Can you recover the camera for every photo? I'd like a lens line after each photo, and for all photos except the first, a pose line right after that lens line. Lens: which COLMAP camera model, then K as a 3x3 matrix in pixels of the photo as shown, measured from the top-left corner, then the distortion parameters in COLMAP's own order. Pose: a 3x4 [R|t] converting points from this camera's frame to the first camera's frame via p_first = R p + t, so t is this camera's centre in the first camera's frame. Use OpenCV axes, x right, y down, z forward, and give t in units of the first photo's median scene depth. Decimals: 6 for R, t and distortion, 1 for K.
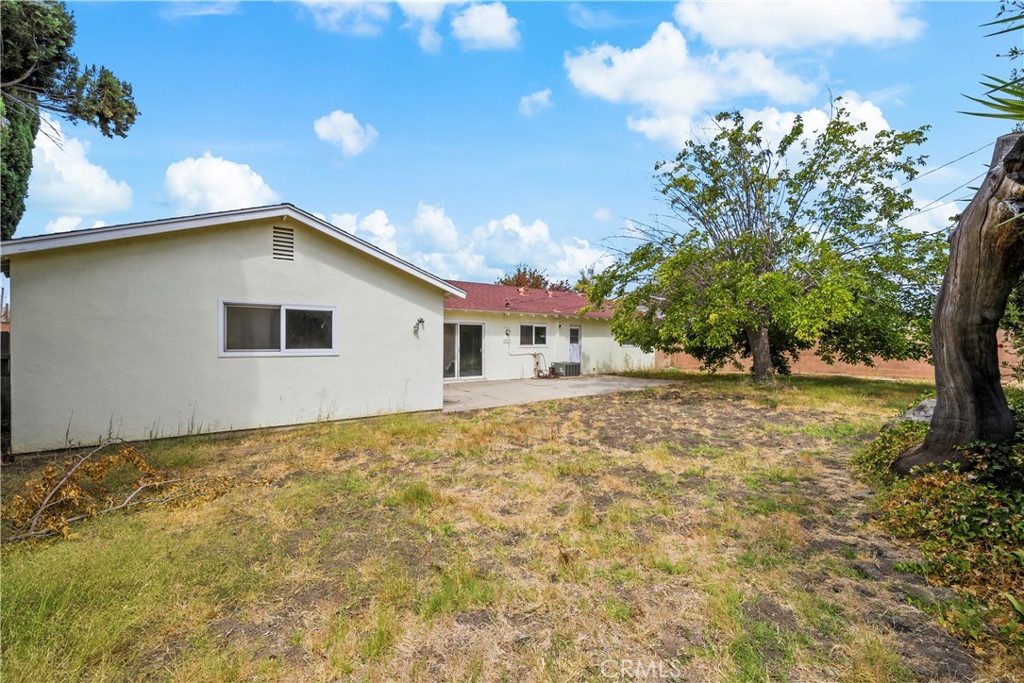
lens RADIAL K [[432.8, 0, 509.8], [0, 432.8, 343.7], [0, 0, 1]] dist [0.000413, 0.000064]
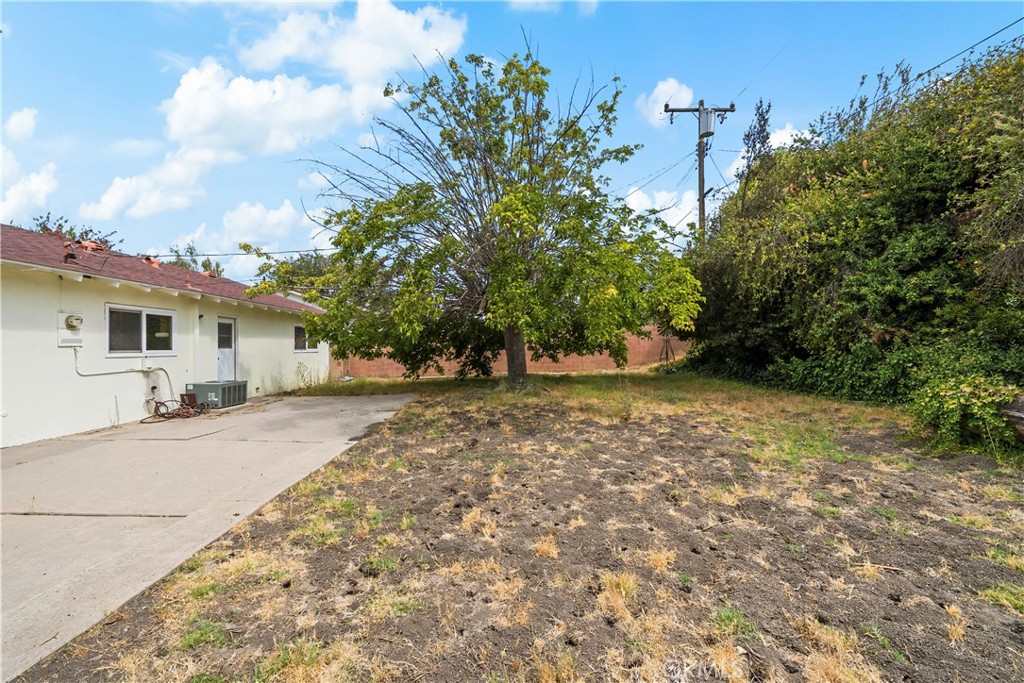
lens RADIAL K [[417.8, 0, 512.0], [0, 417.8, 341.5], [0, 0, 1]] dist [-0.002477, -0.000277]
pose [[0.618579, -0.006504, 0.785696, -0.055949], [0.026443, 0.999572, -0.012544, 0.008295], [-0.785278, 0.028536, 0.618486, 0.382482]]
